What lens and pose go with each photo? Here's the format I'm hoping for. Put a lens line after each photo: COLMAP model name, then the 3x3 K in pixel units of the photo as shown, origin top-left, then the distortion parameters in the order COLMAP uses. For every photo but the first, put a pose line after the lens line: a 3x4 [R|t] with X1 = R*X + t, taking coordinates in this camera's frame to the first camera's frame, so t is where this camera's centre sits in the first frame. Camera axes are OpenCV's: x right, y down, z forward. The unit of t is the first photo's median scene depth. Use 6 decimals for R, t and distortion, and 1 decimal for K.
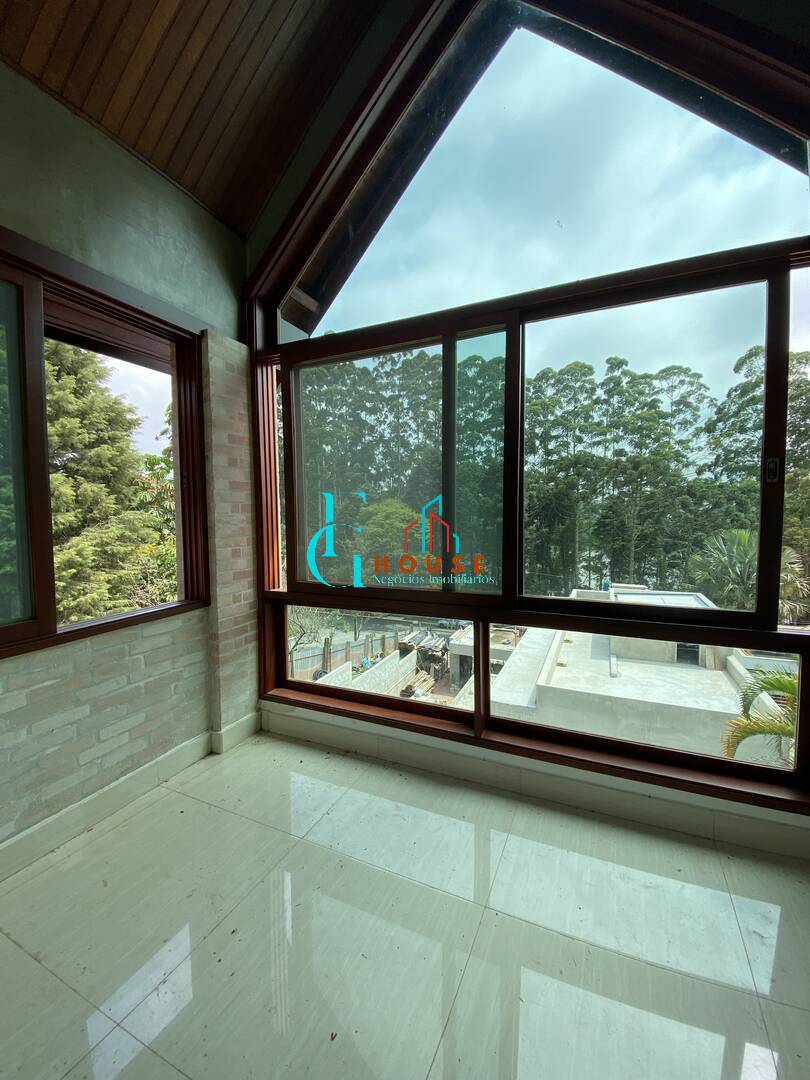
lens RADIAL K [[430.1, 0, 401.9], [0, 430.1, 543.8], [0, 0, 1]] dist [0.032223, -0.023787]
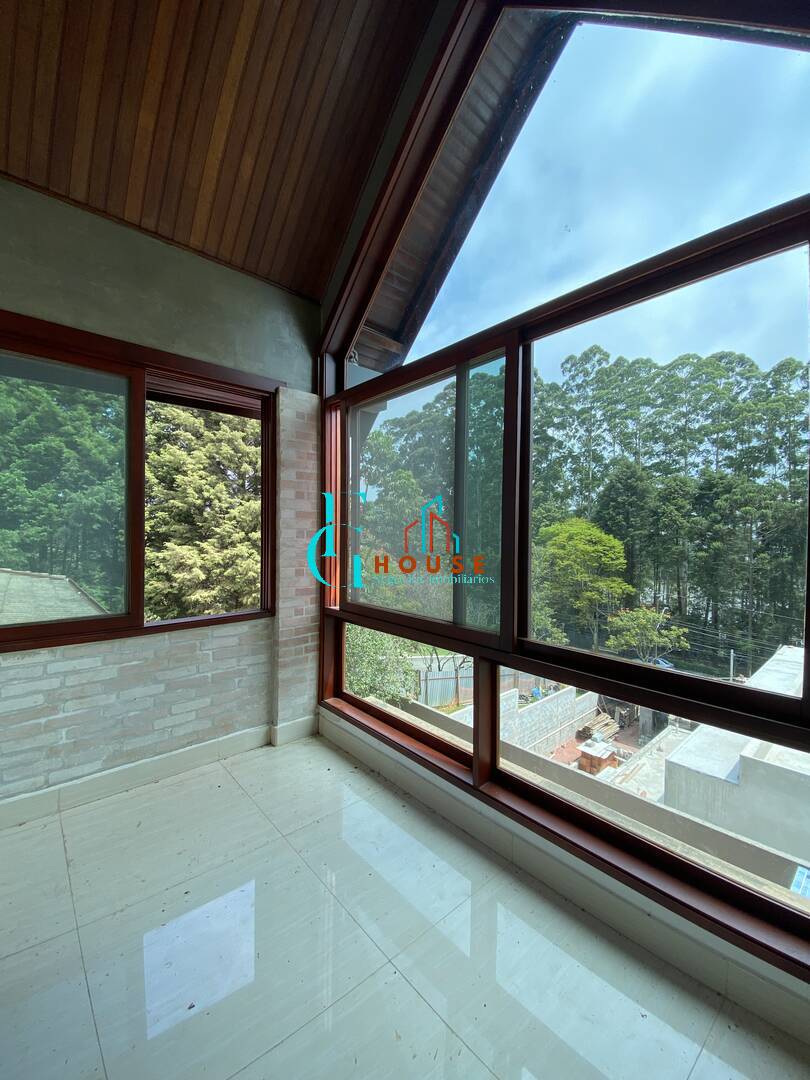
lens RADIAL K [[430.1, 0, 401.9], [0, 430.1, 543.8], [0, 0, 1]] dist [0.032223, -0.023787]
pose [[0.915069, 0.026113, -0.402451, 0.334403], [-0.044217, 0.998382, -0.035756, -0.027293], [0.400866, 0.050514, 0.914743, 0.051126]]
